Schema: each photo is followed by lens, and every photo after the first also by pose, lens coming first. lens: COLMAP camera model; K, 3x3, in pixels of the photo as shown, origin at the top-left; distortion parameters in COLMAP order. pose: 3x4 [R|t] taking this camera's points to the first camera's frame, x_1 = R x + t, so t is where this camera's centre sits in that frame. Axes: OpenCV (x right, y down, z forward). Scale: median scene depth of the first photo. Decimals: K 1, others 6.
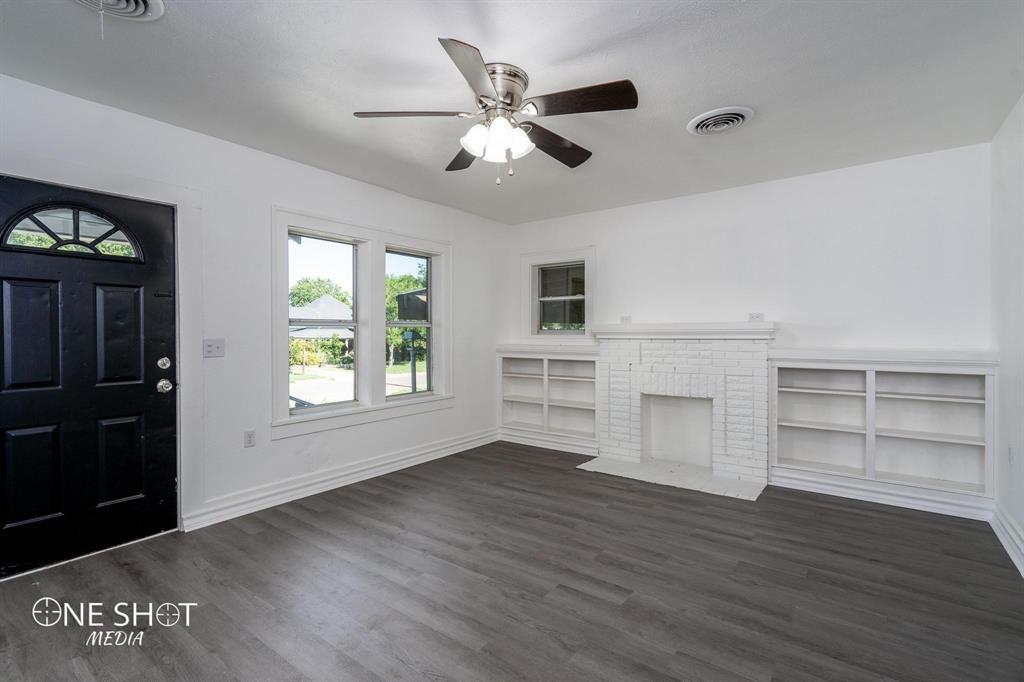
lens RADIAL K [[473.7, 0, 480.6], [0, 473.7, 337.1], [0, 0, 1]] dist [-0.000438, 0.000222]
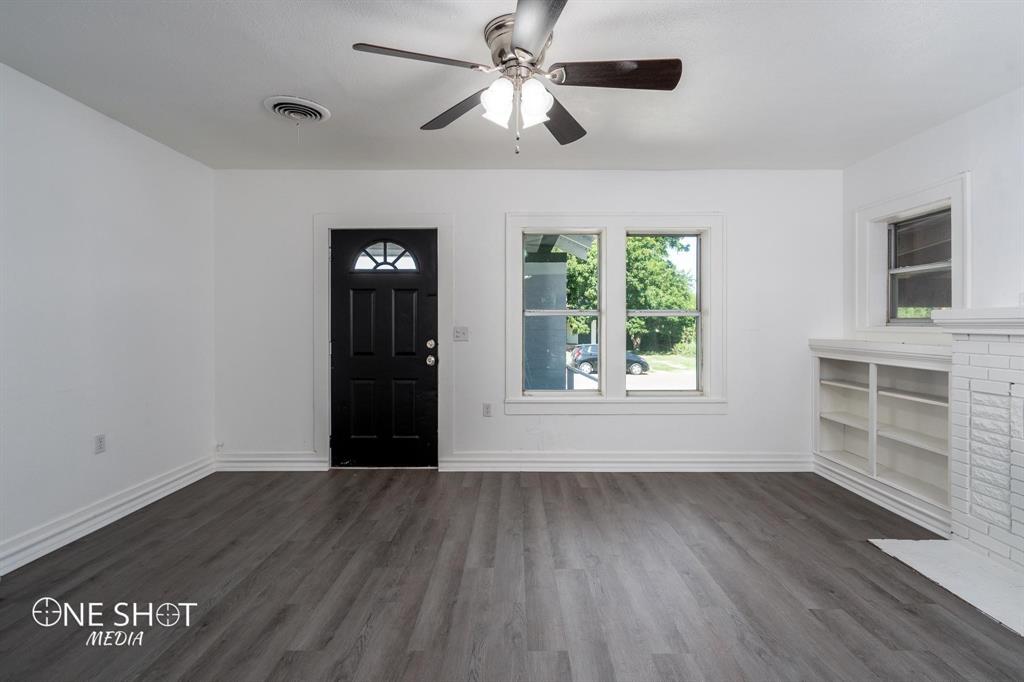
lens RADIAL K [[462.7, 0, 513.8], [0, 462.7, 322.6], [0, 0, 1]] dist [-0.001544, 0.000124]
pose [[0.622609, 0.003637, -0.782525, 0.418559], [-0.010233, 0.999942, -0.003494, -0.004014], [0.782467, 0.010183, 0.622609, 0.277055]]
